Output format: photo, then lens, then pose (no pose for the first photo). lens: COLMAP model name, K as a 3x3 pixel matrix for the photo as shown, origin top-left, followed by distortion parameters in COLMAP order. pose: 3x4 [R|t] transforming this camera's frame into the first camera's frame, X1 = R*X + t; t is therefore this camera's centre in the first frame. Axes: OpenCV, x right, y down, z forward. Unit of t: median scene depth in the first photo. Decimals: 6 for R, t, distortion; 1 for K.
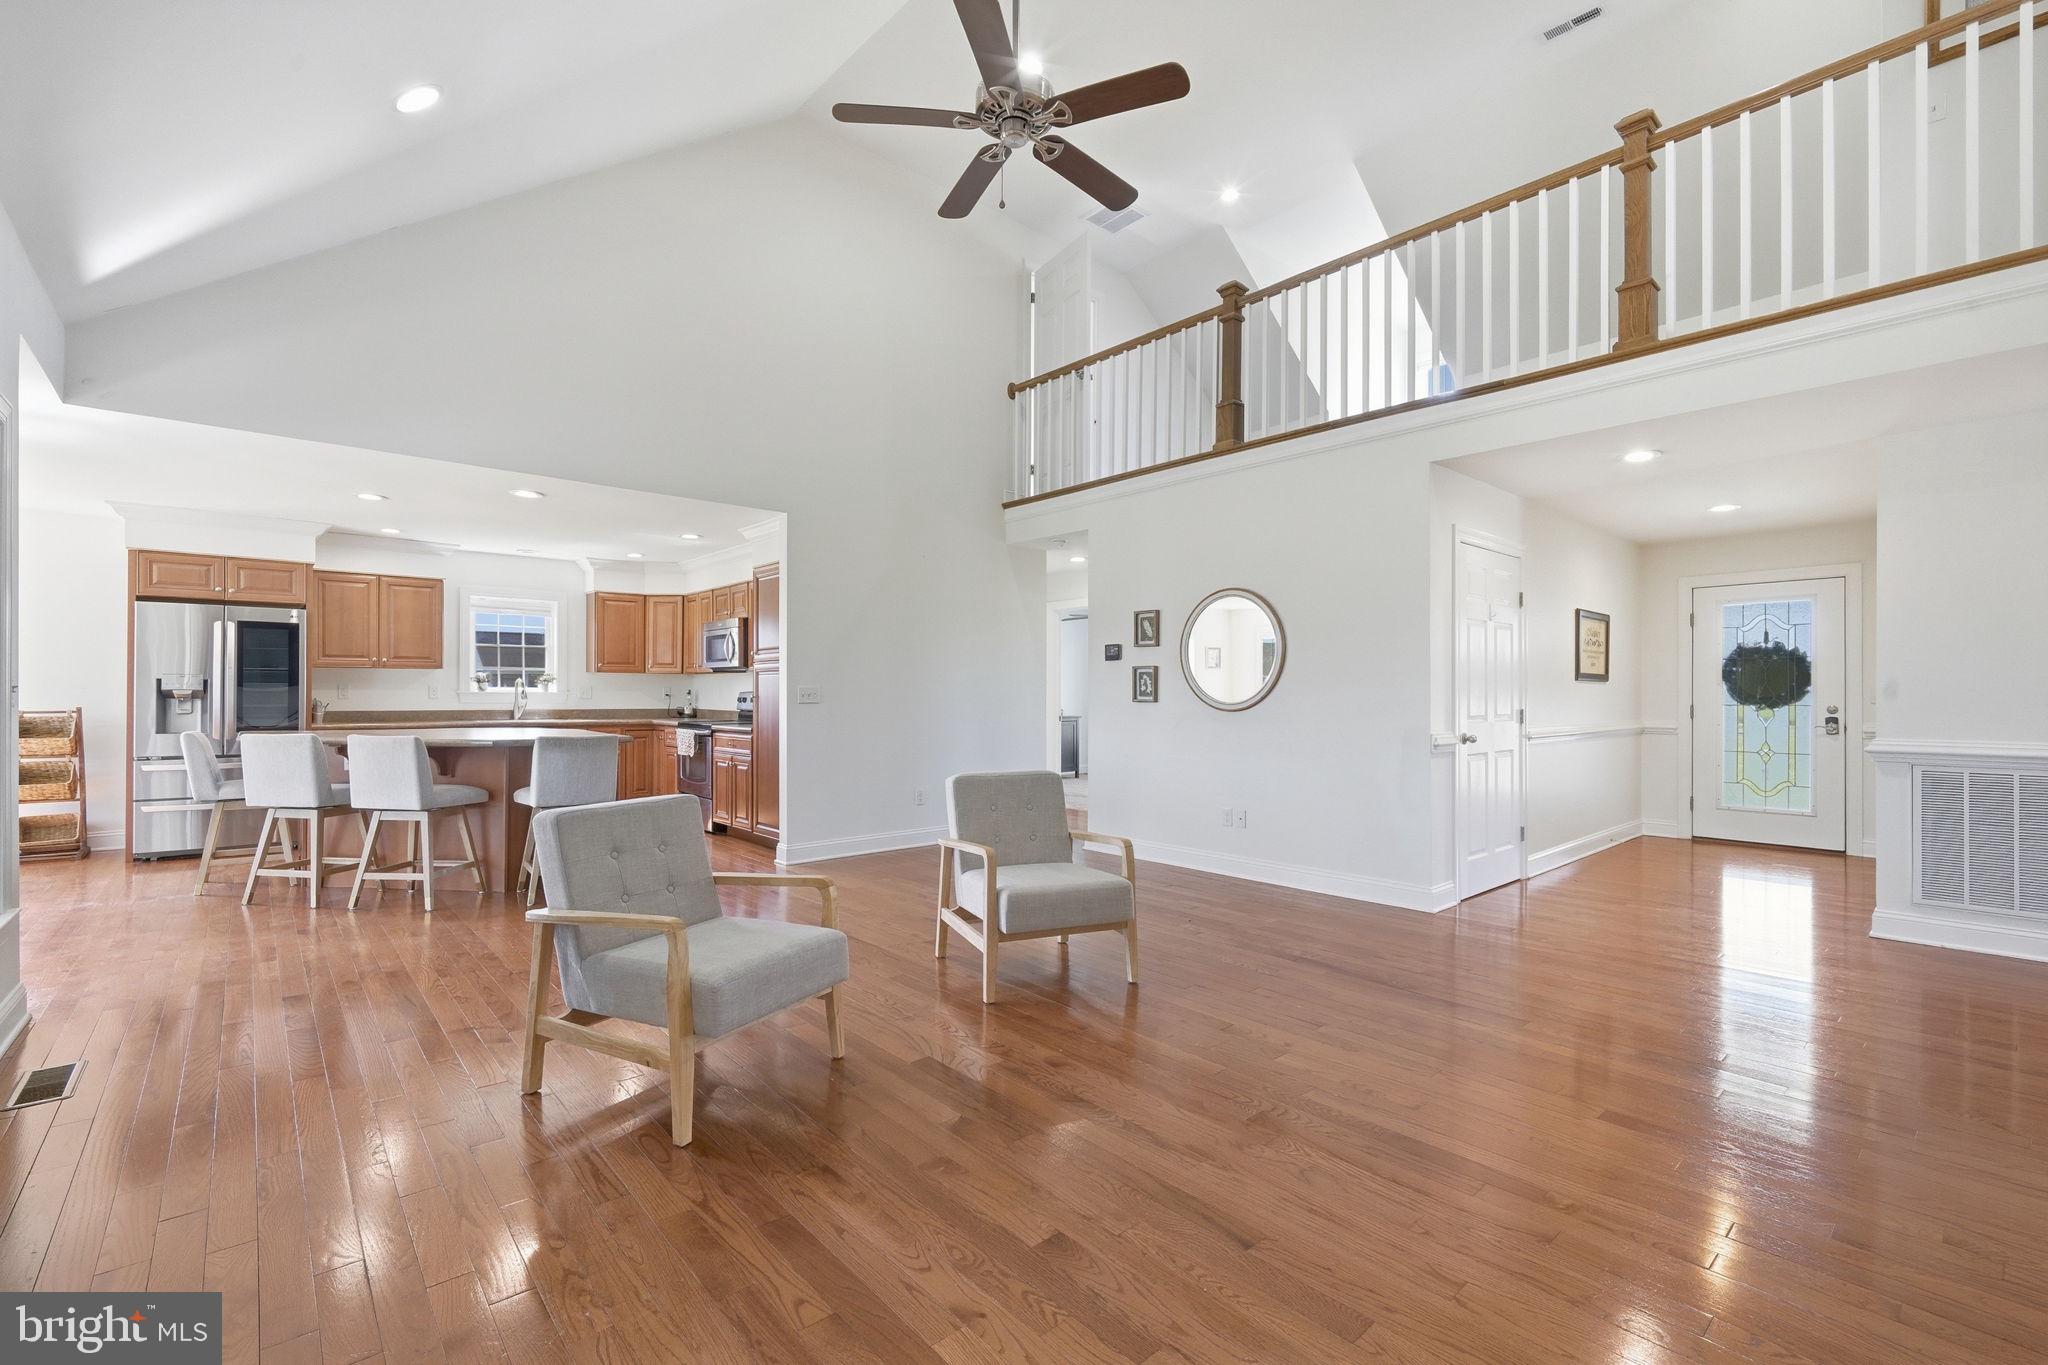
lens RADIAL K [[894.3, 0, 1029.1], [0, 894.3, 690.0], [0, 0, 1]] dist [-0.003815, 0.000669]
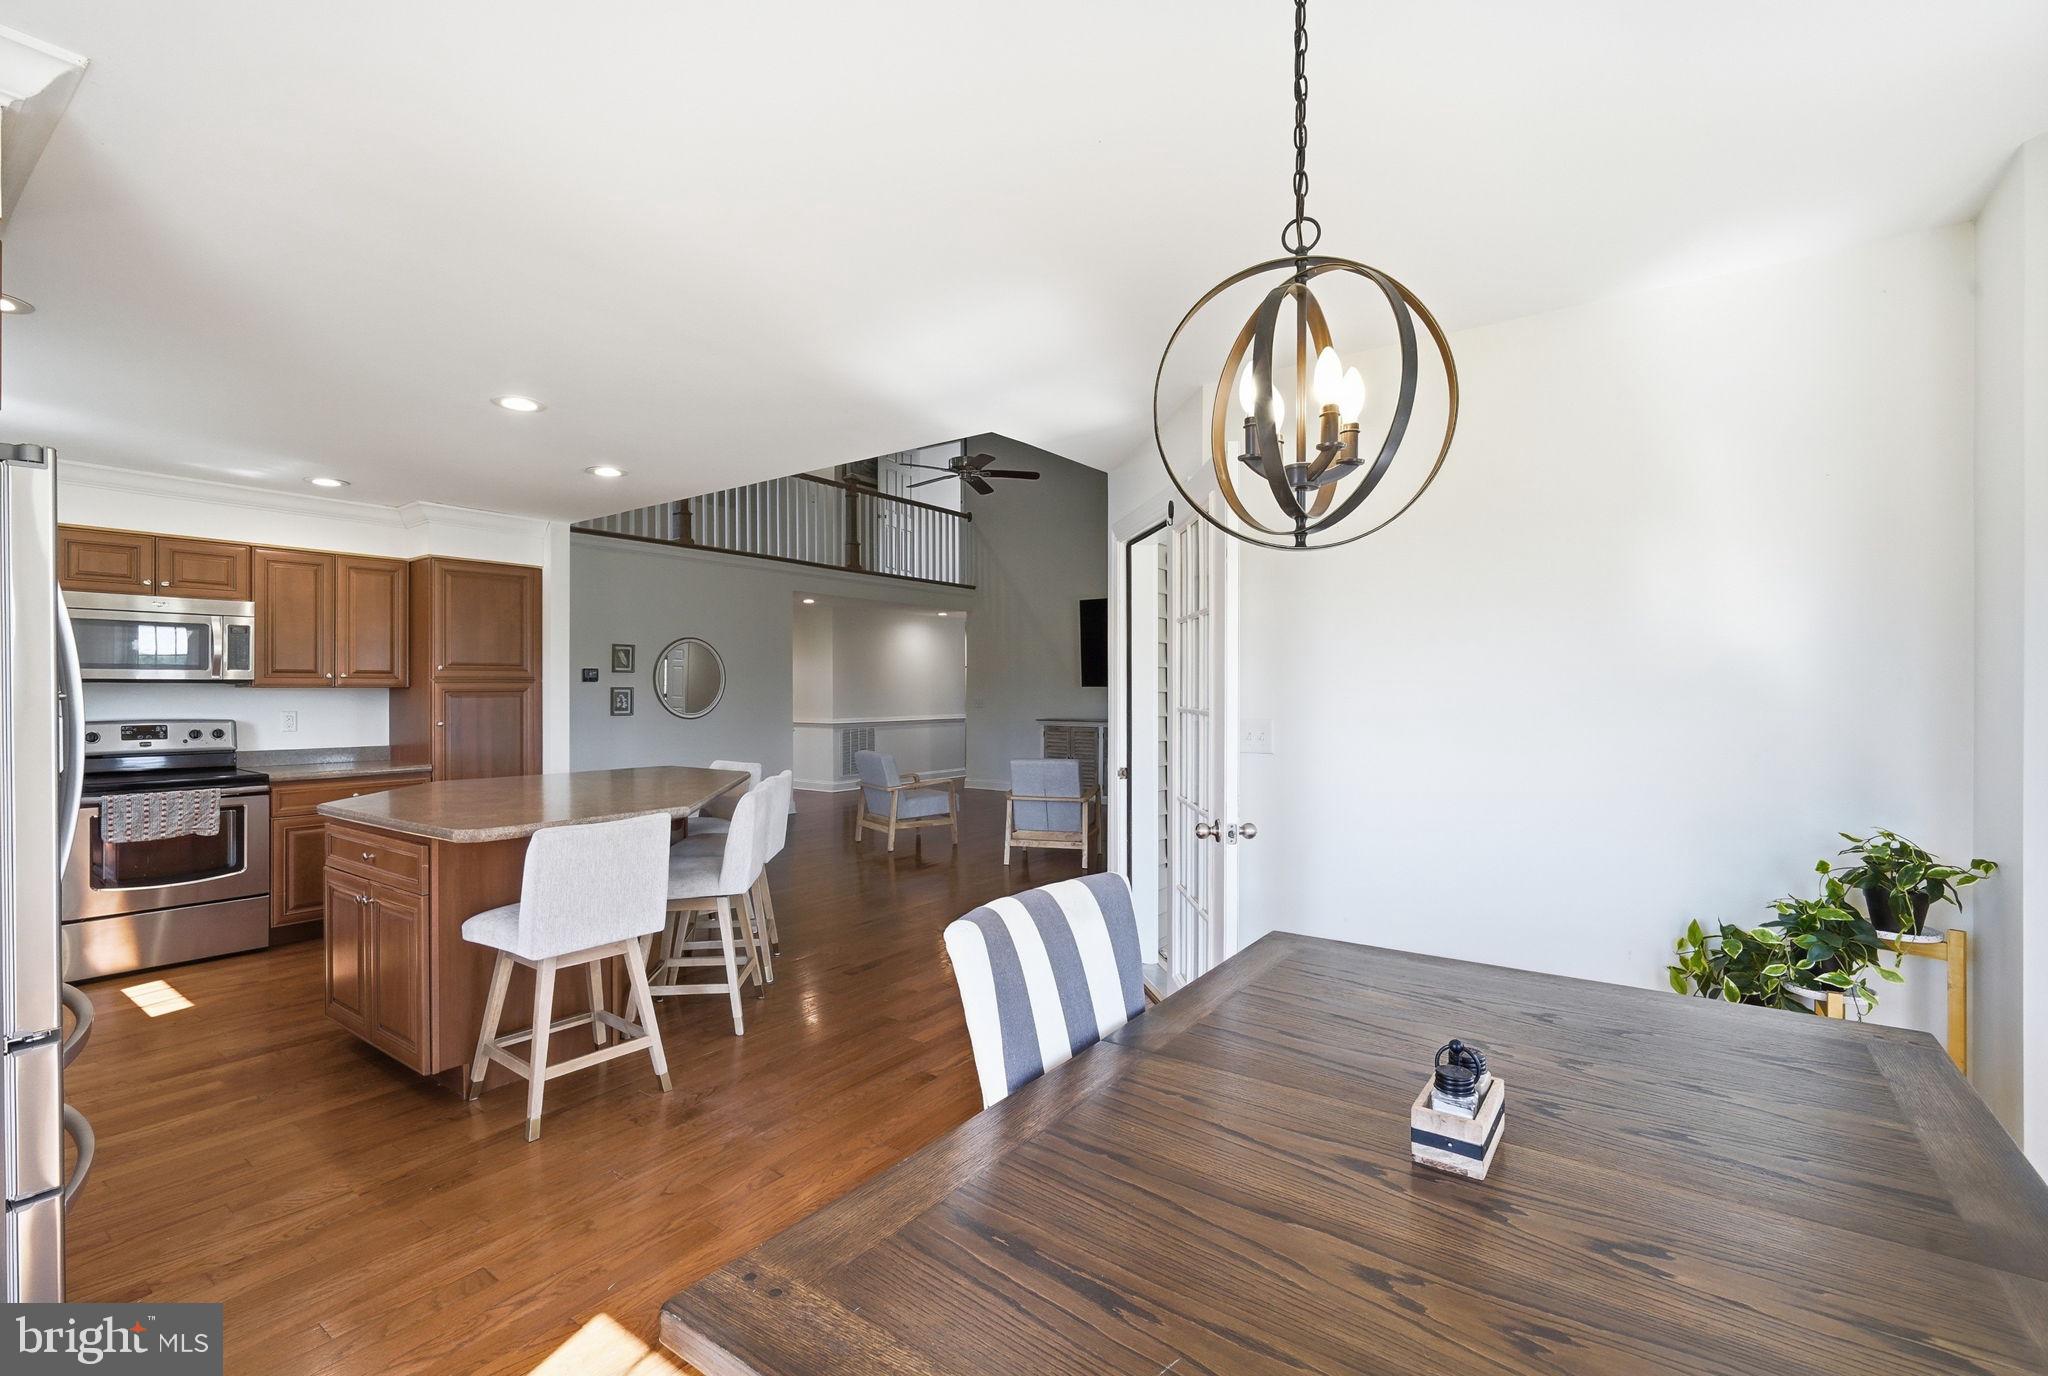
lens RADIAL K [[895.5, 0, 996.4], [0, 895.5, 690.4], [0, 0, 1]] dist [0.000379, -0.001458]
pose [[-0.205711, -0.002692, 0.978609, -1.082471], [-0.005408, 0.999984, 0.001614, -0.023757], [-0.978598, -0.004960, -0.205722, 0.639678]]
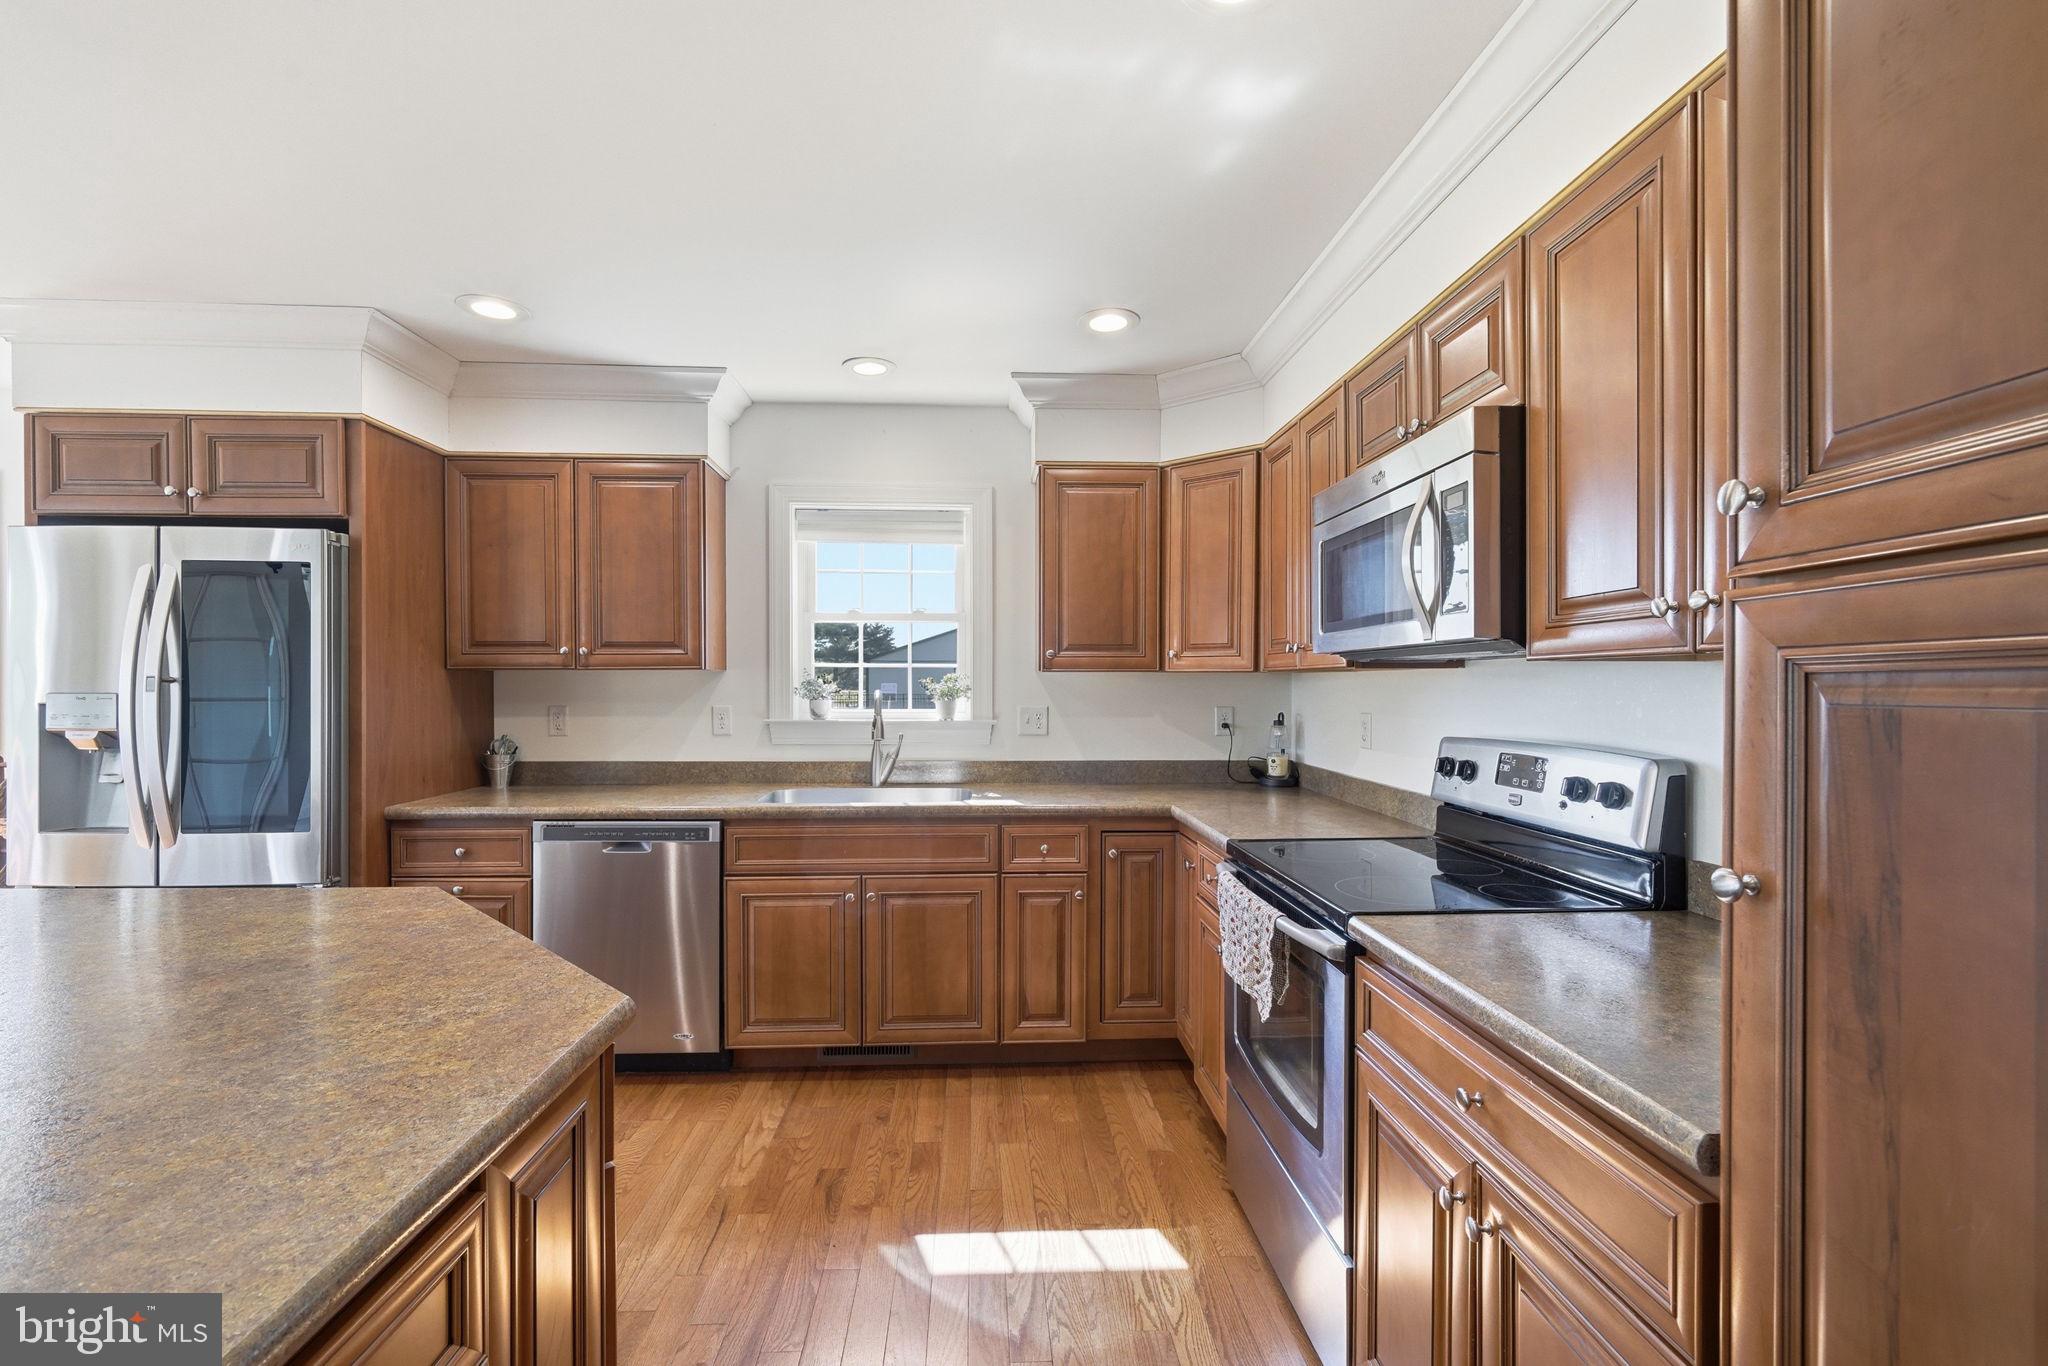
lens RADIAL K [[894.3, 0, 1022.1], [0, 894.3, 689.8], [0, 0, 1]] dist [-0.003815, 0.000669]
pose [[0.781579, 0.000453, -0.623806, -0.286525], [0.004847, 0.999965, 0.006800, -0.016859], [0.623787, -0.008338, 0.781550, 0.795068]]
